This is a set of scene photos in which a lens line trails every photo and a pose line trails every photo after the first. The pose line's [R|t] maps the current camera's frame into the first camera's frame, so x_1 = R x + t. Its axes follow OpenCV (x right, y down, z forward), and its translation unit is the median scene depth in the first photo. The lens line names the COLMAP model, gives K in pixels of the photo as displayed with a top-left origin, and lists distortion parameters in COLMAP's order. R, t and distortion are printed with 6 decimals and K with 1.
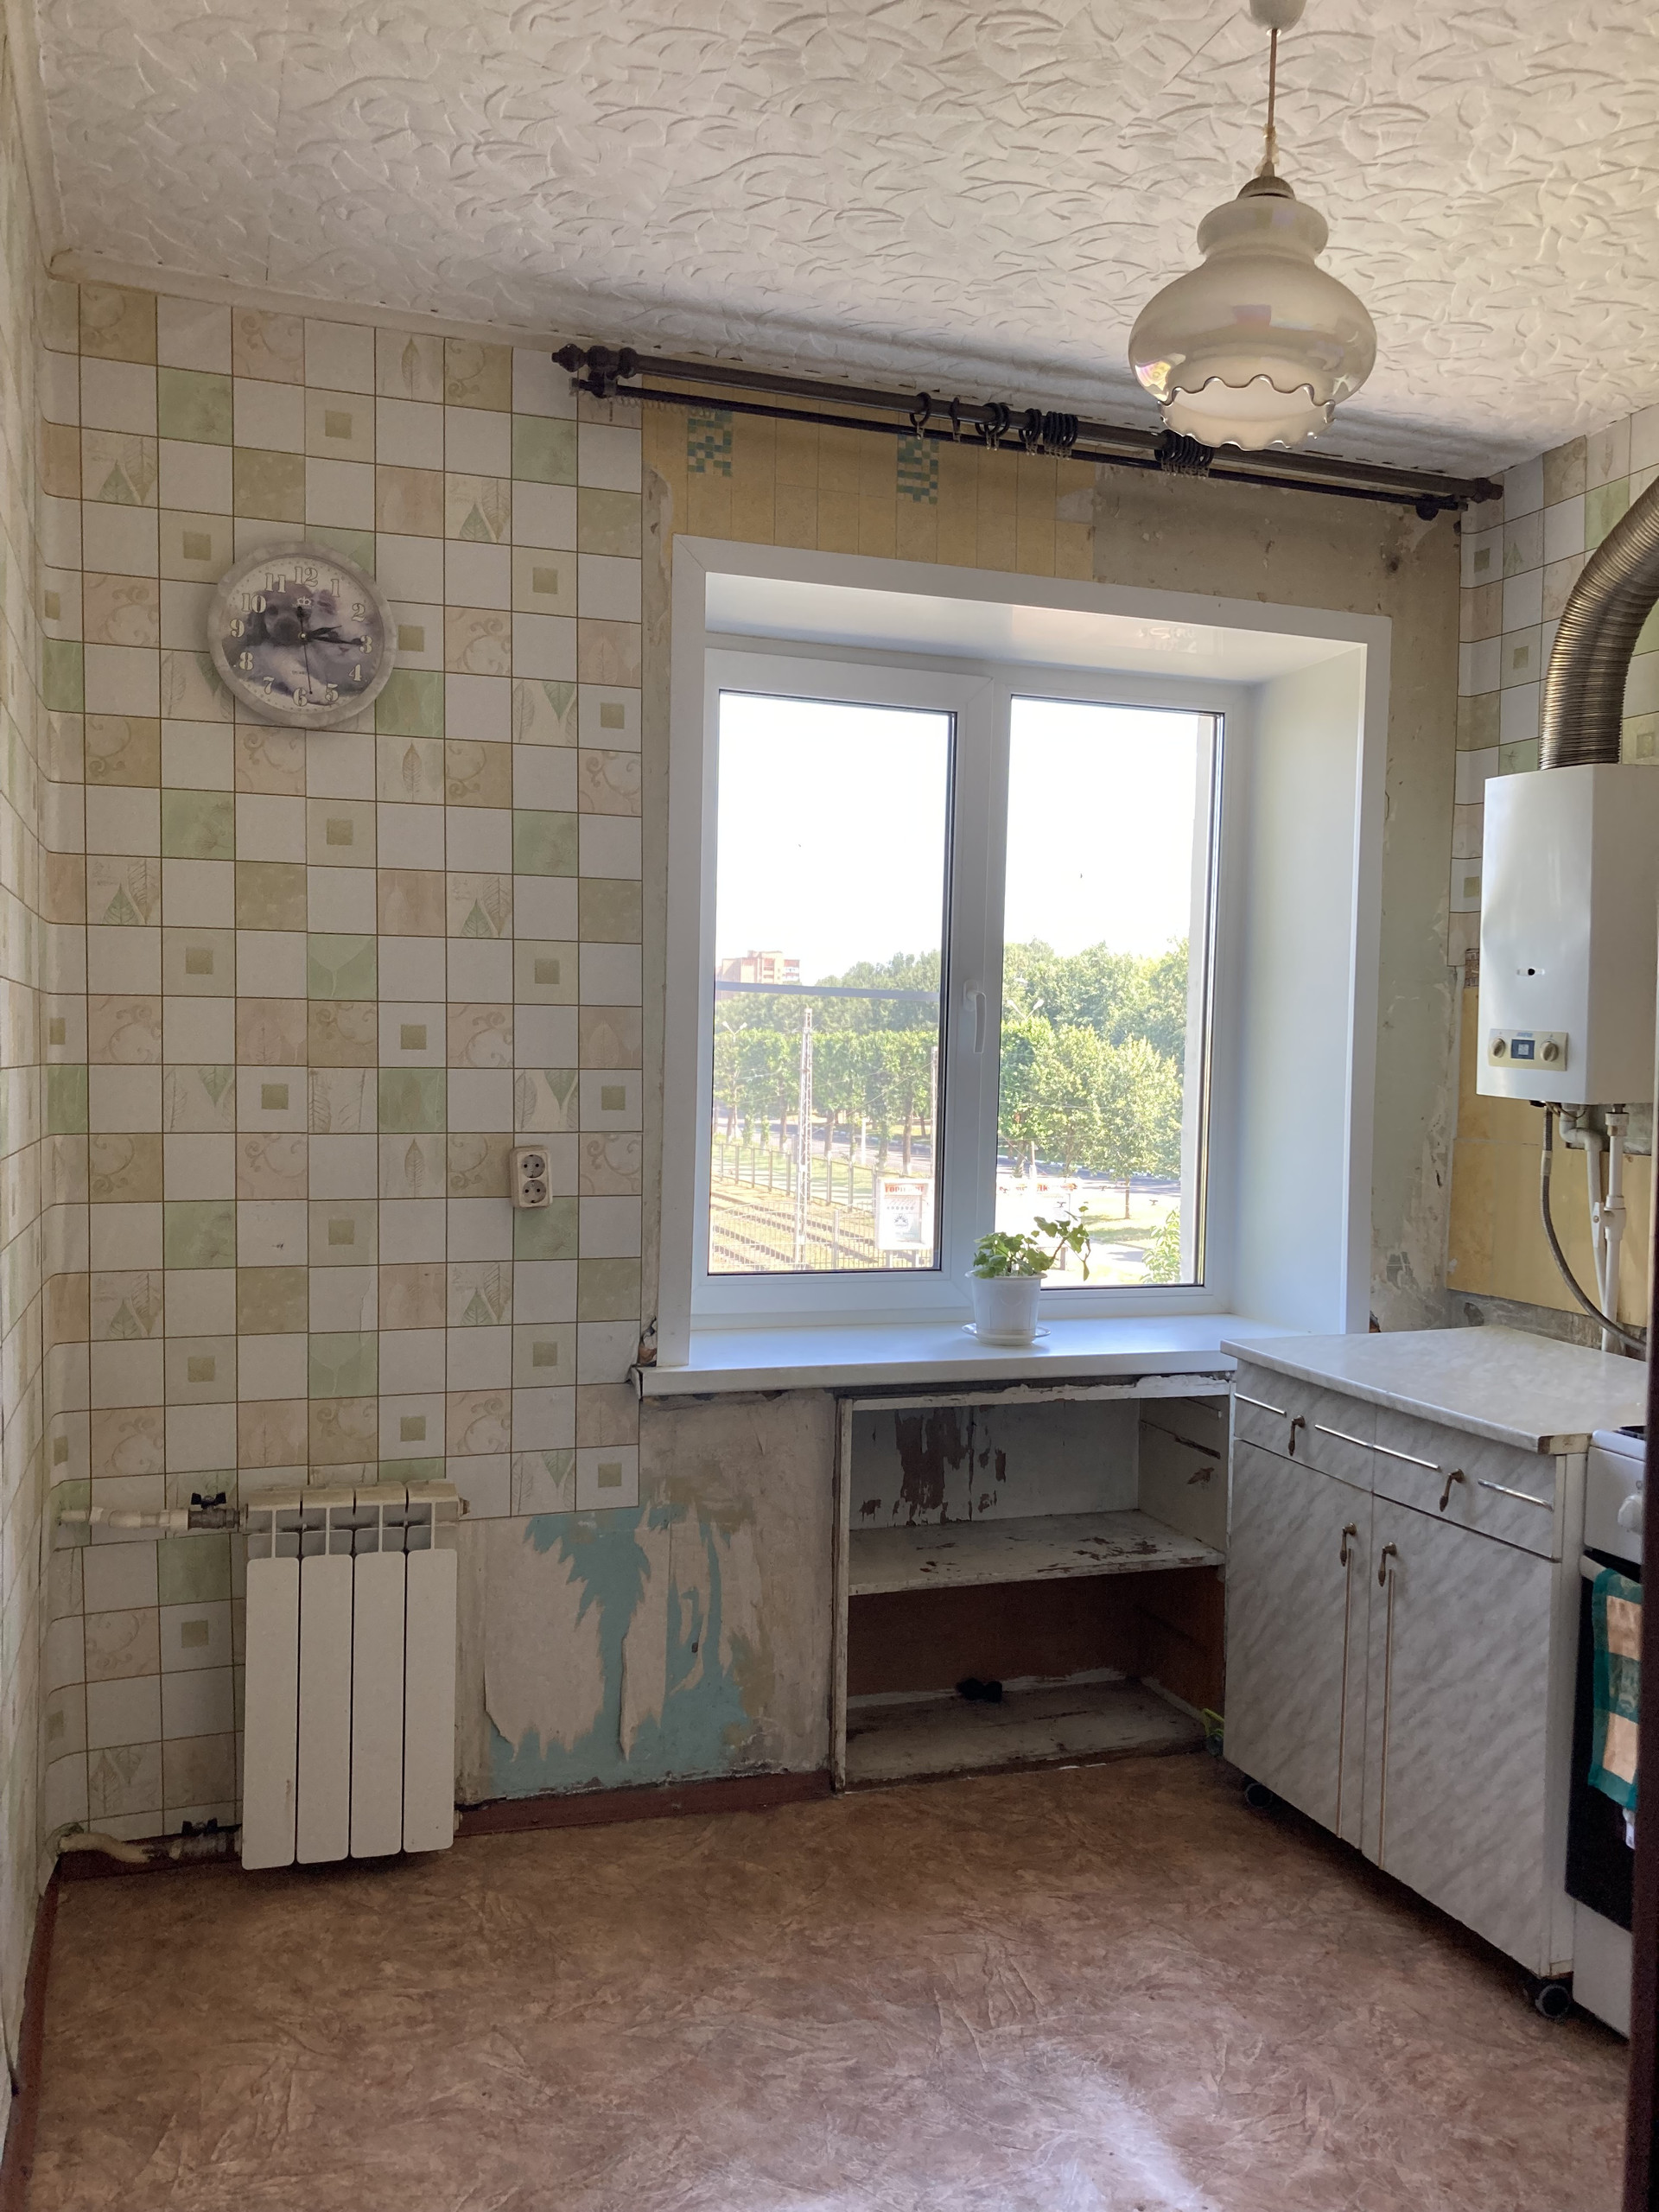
lens RADIAL K [[1804.4, 0, 825.4], [0, 1804.4, 1113.3], [0, 0, 1]] dist [0.019443, -0.002278]
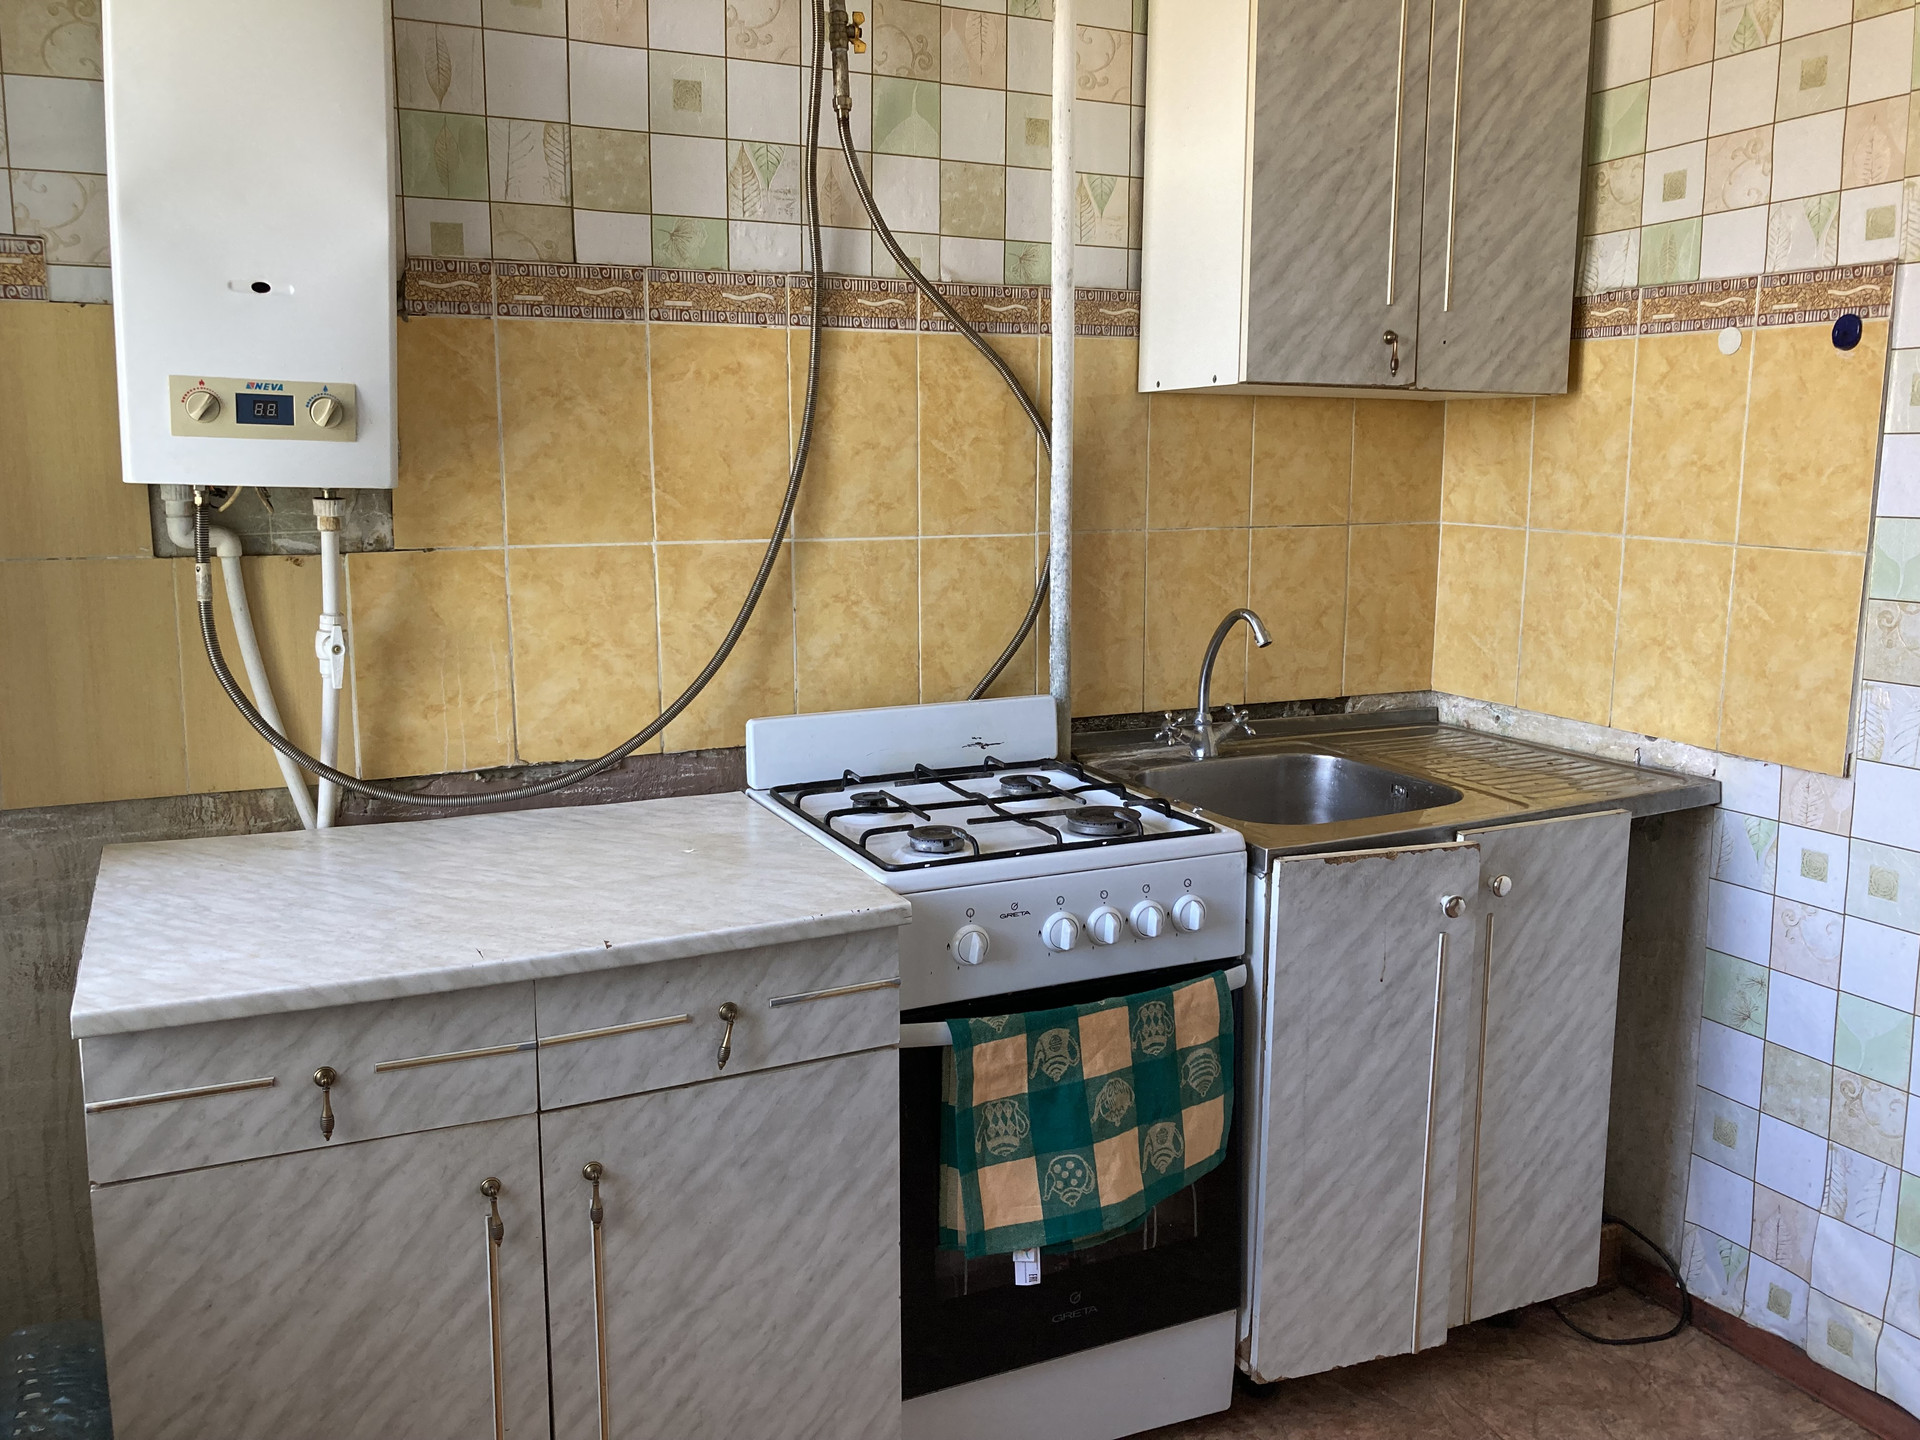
lens RADIAL K [[1566.2, 0, 956.7], [0, 1566.2, 708.2], [0, 0, 1]] dist [0.019443, -0.002278]
pose [[-0.090591, -0.189737, 0.977647, -0.219085], [0.037033, 0.980362, 0.193696, -0.032056], [-0.995199, 0.053752, -0.081786, 0.846316]]
